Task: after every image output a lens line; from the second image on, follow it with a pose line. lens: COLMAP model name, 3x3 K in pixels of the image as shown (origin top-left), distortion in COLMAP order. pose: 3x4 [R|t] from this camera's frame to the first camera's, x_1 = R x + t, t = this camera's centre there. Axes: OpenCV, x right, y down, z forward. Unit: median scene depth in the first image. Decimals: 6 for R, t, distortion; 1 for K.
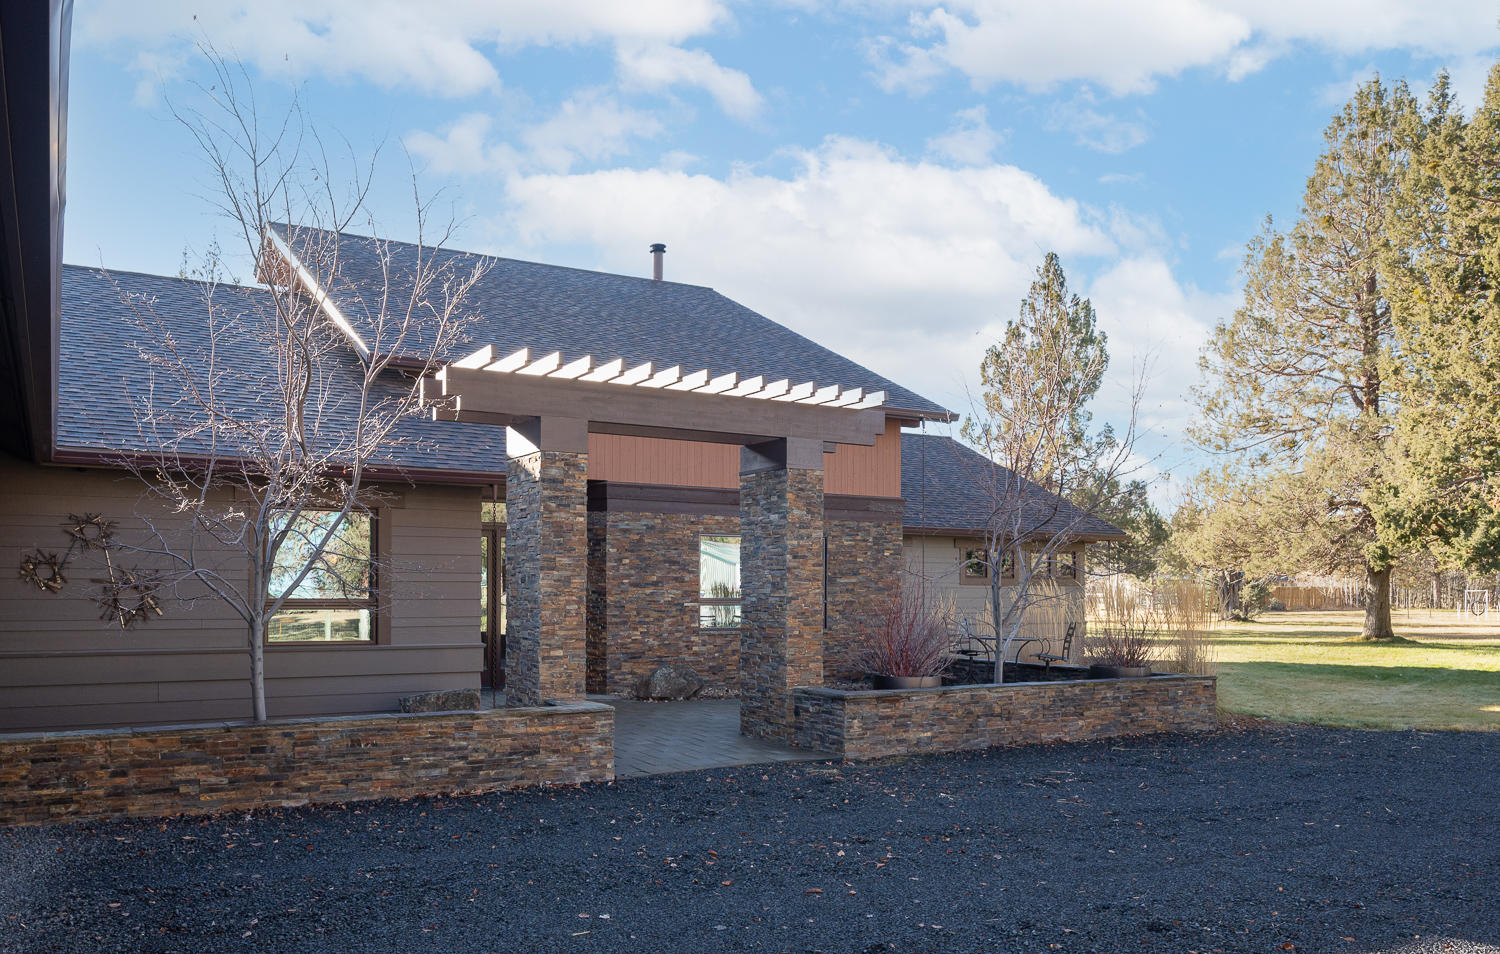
lens RADIAL K [[1222.6, 0, 752.2], [0, 1222.6, 486.6], [0, 0, 1]] dist [-0.002614, 0.001834]
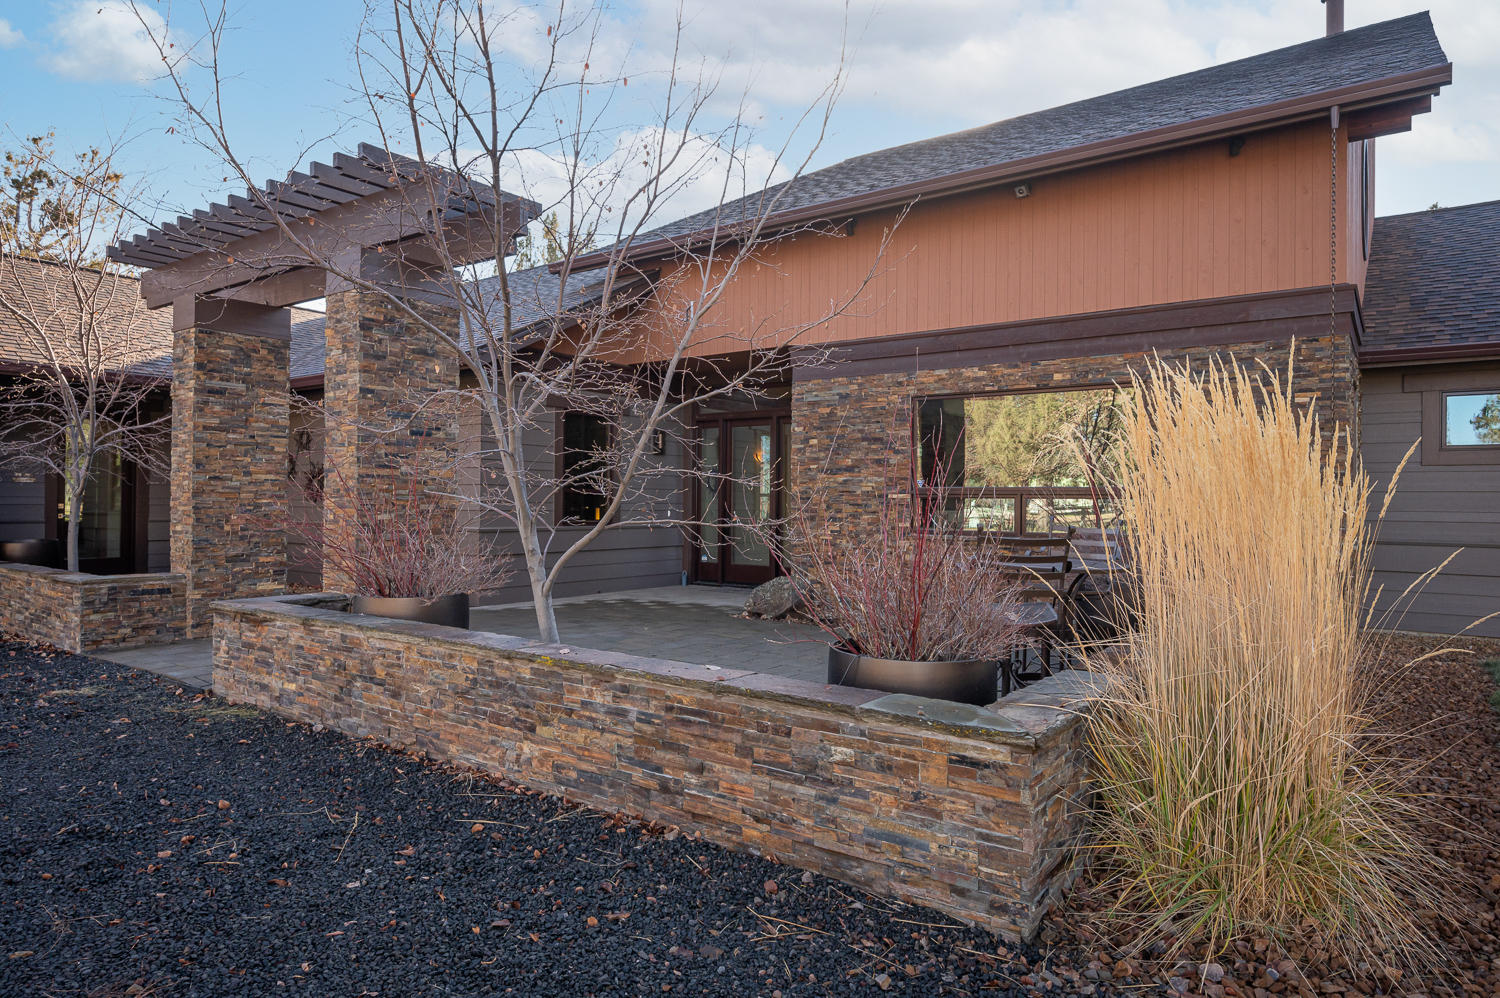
lens RADIAL K [[962.3, 0, 759.9], [0, 962.3, 488.5], [0, 0, 1]] dist [0.000348, -0.002383]
pose [[0.331840, -0.013874, -0.943234, 0.711502], [0.069933, 0.997502, 0.009931, 0.123825], [0.940740, -0.069259, 0.331981, 1.132797]]
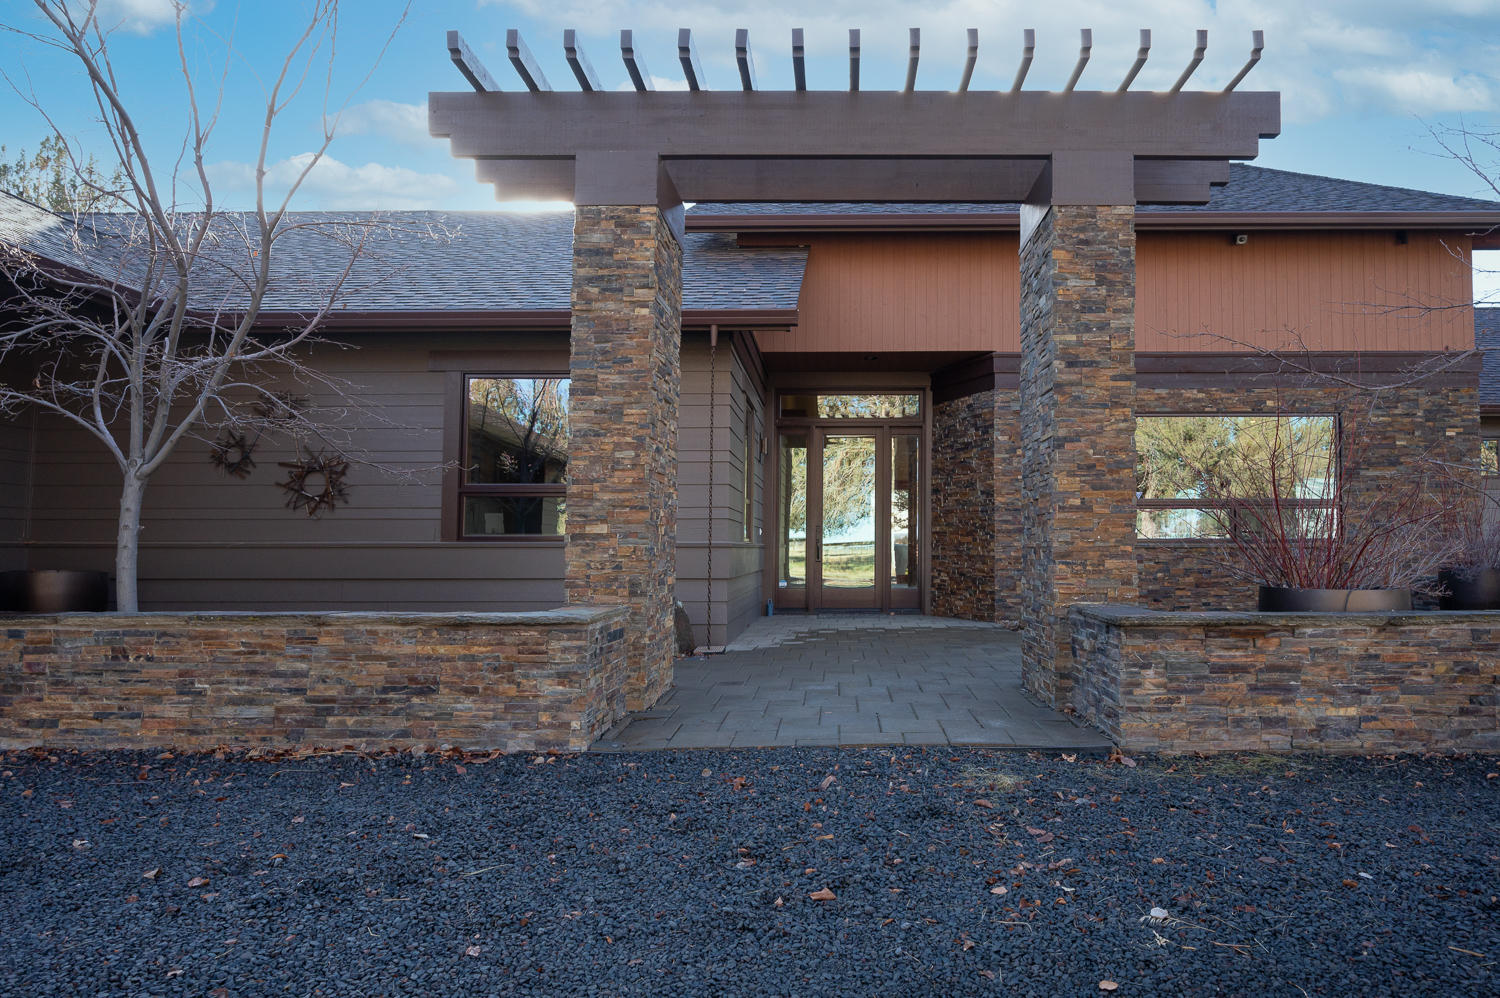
lens RADIAL K [[962.3, 0, 845.2], [0, 962.3, 484.4], [0, 0, 1]] dist [0.000348, -0.002383]
pose [[0.842269, -0.044068, -0.537253, 0.193338], [0.050364, 0.998727, -0.002963, 0.116617], [0.536700, -0.024563, 0.843416, 0.636746]]
